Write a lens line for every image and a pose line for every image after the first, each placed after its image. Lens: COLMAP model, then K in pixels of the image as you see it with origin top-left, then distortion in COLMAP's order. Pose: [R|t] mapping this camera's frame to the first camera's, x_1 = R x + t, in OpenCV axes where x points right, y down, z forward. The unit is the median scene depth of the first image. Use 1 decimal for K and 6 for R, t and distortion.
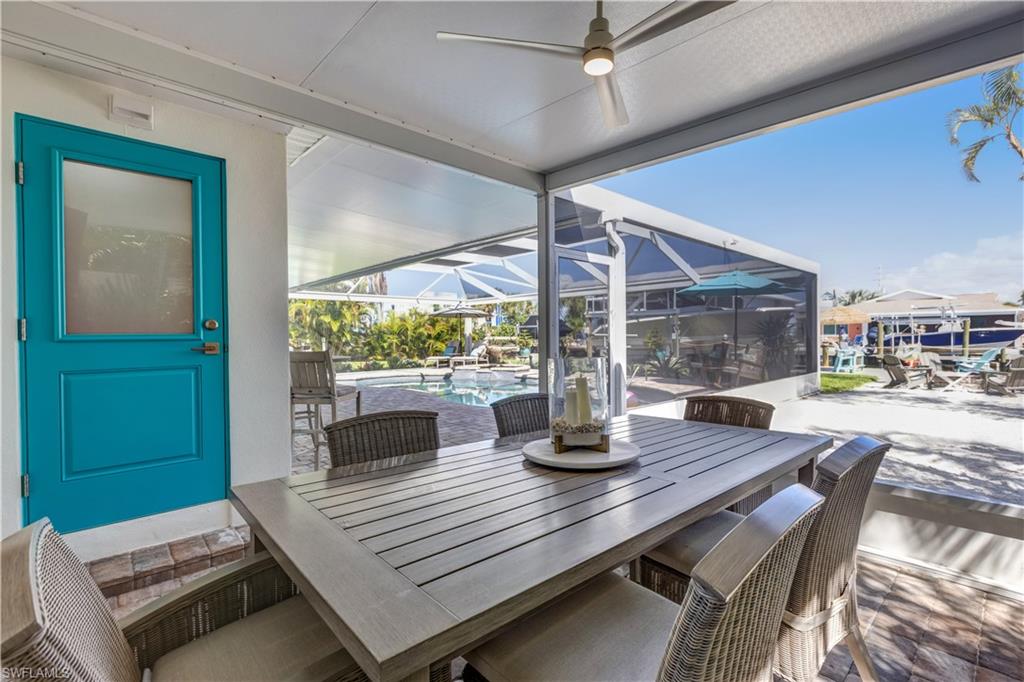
lens RADIAL K [[465.9, 0, 514.7], [0, 465.9, 338.8], [0, 0, 1]] dist [-0.002149, 0.000512]
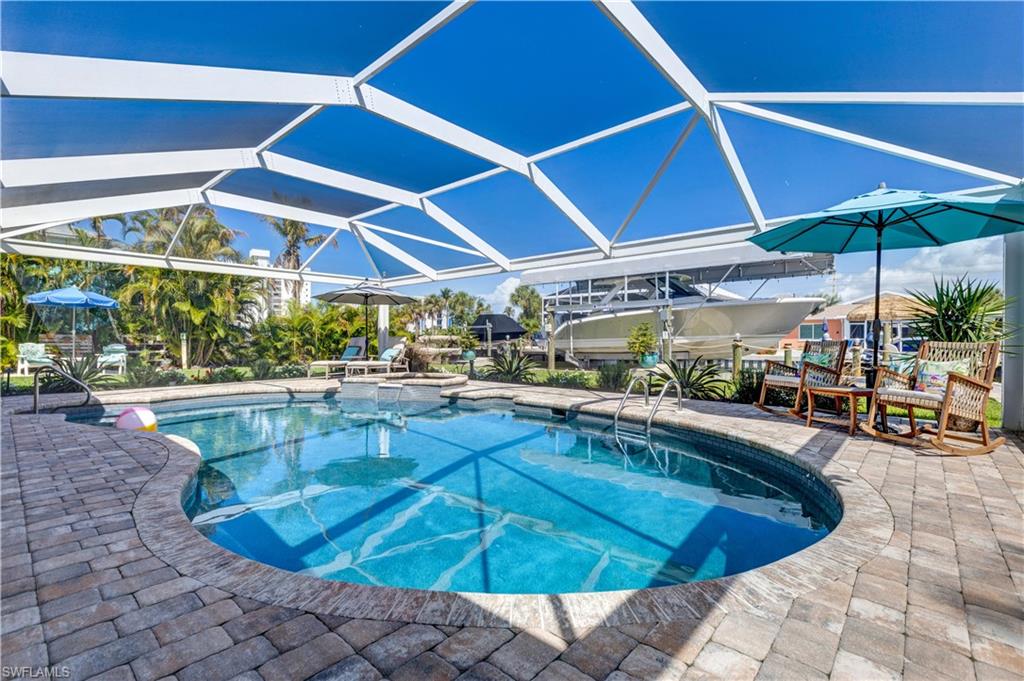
lens RADIAL K [[465.9, 0, 514.3], [0, 465.9, 340.8], [0, 0, 1]] dist [-0.002149, 0.000512]
pose [[0.994770, 0.009510, 0.101698, 0.021800], [-0.008998, 0.999944, -0.005496, 0.008797], [-0.101744, 0.004552, 0.994800, 0.254357]]
